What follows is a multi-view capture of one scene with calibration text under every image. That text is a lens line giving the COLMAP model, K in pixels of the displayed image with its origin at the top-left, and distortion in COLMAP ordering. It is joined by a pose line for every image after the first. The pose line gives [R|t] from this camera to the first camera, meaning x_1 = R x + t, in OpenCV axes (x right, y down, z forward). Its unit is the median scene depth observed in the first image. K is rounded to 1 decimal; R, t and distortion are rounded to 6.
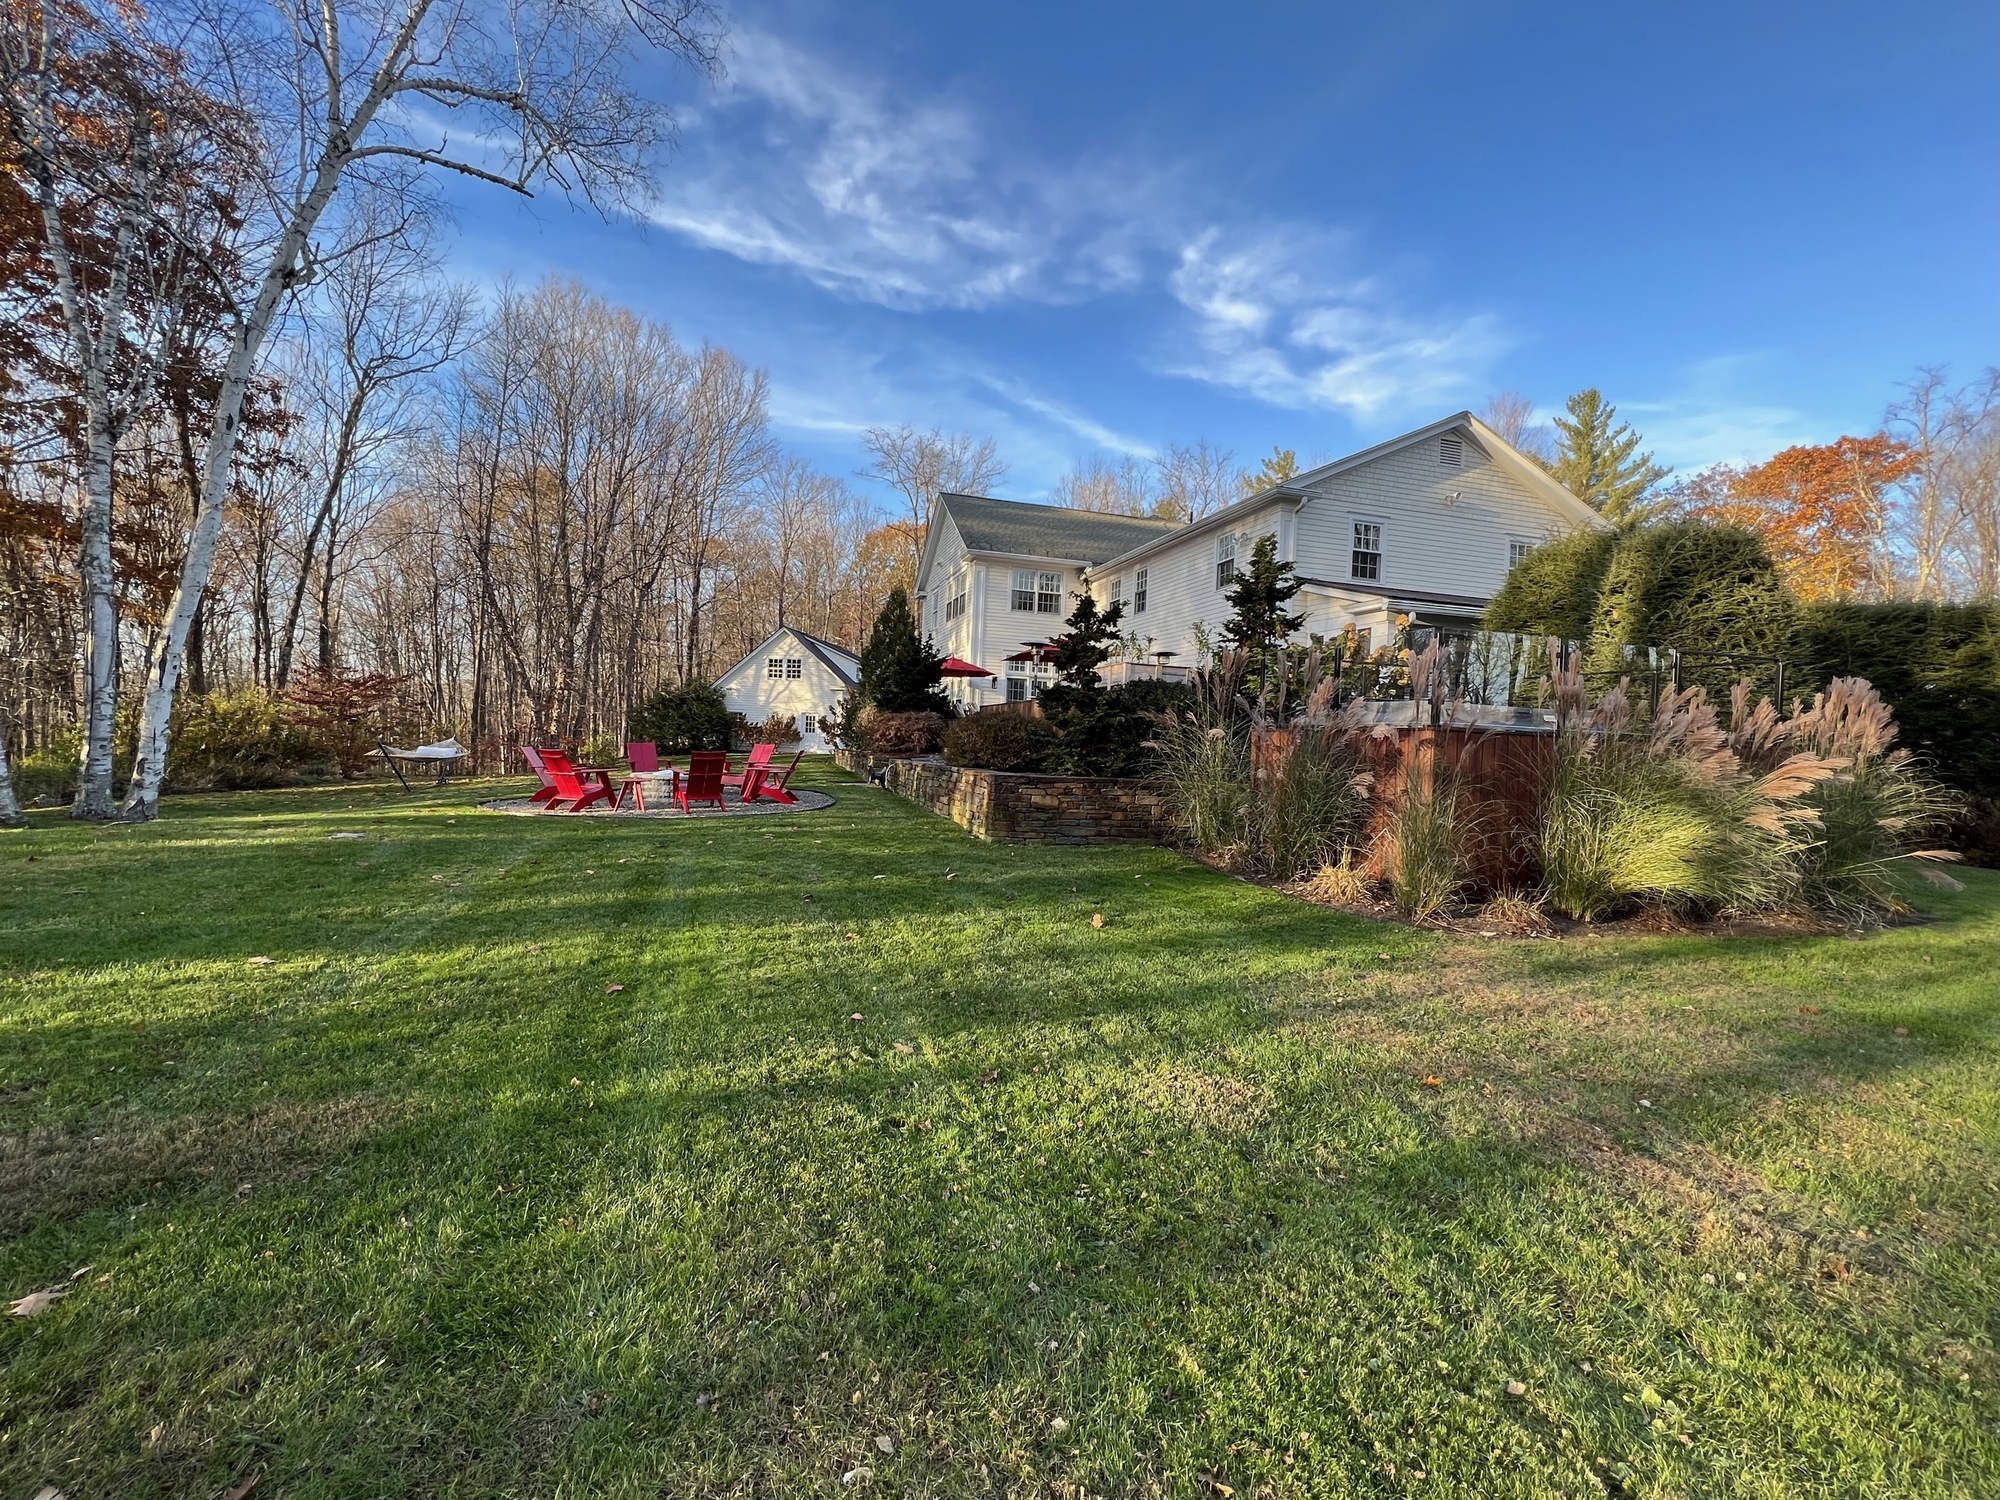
lens RADIAL K [[799.1, 0, 999.1], [0, 799.1, 749.5], [0, 0, 1]] dist [-0.001094, 0.000689]
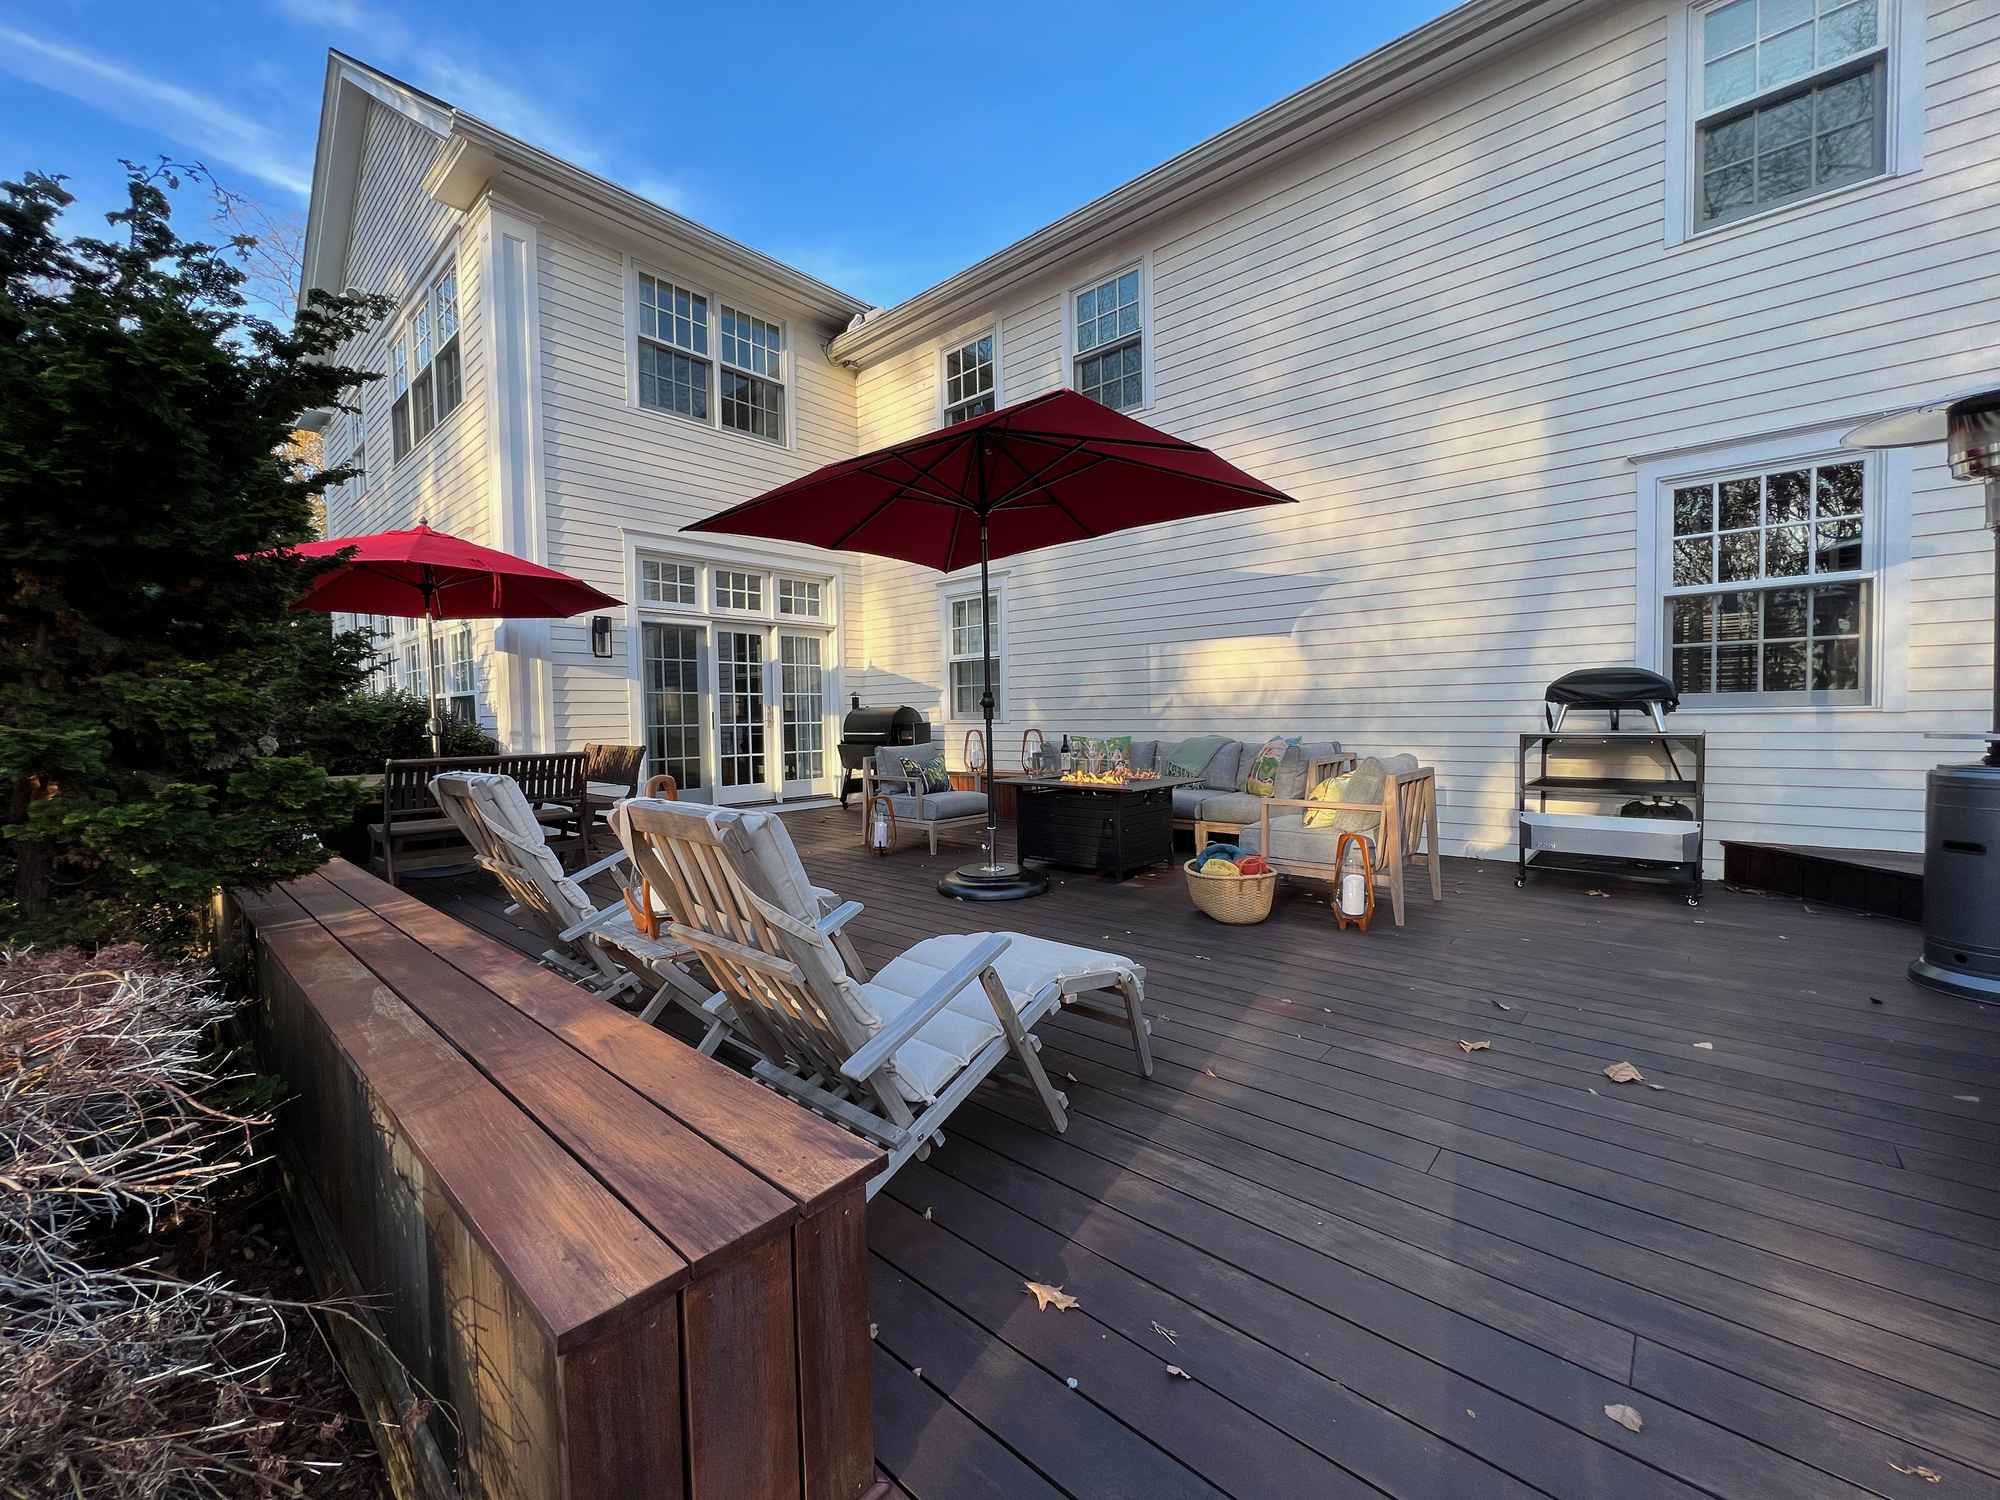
lens RADIAL K [[799.1, 0, 999.8], [0, 799.1, 746.0], [0, 0, 1]] dist [-0.001094, 0.000689]
pose [[0.895879, -0.060006, 0.440228, -0.003279], [0.038136, 0.997566, 0.058367, -0.054423], [-0.442659, -0.035501, 0.895987, 0.656451]]
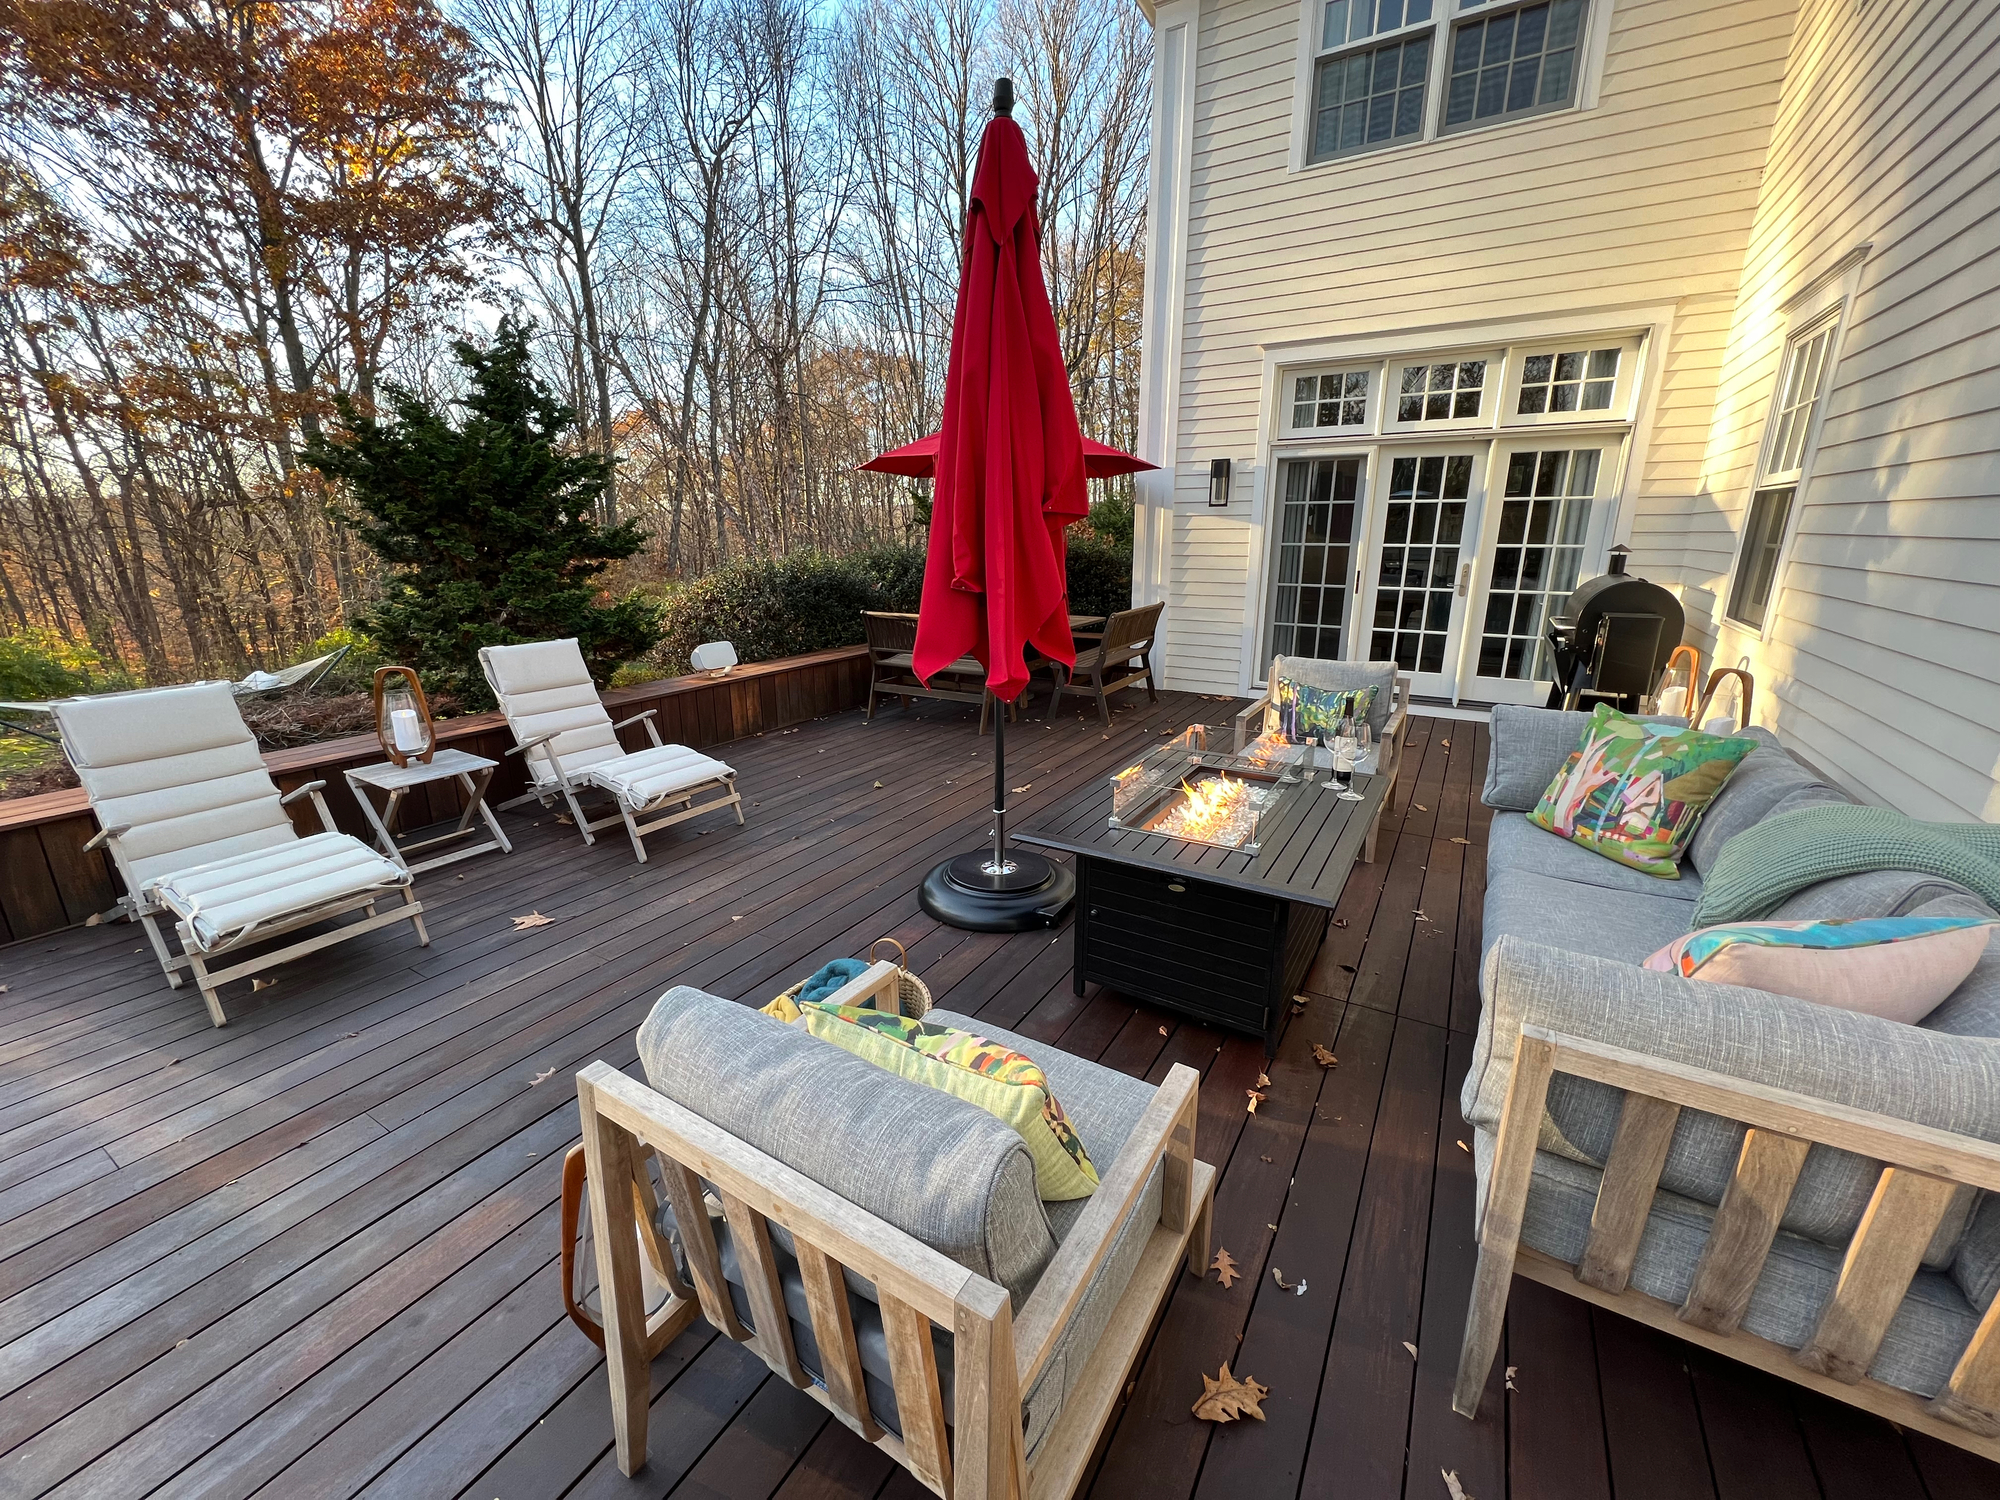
lens RADIAL K [[799.1, 0, 1000.8], [0, 799.1, 750.9], [0, 0, 1]] dist [-0.001094, 0.000689]
pose [[0.606000, 0.185348, -0.773570, 0.177904], [0.024402, 0.967686, 0.250974, -0.064818], [0.795090, -0.170967, 0.581895, 0.756052]]
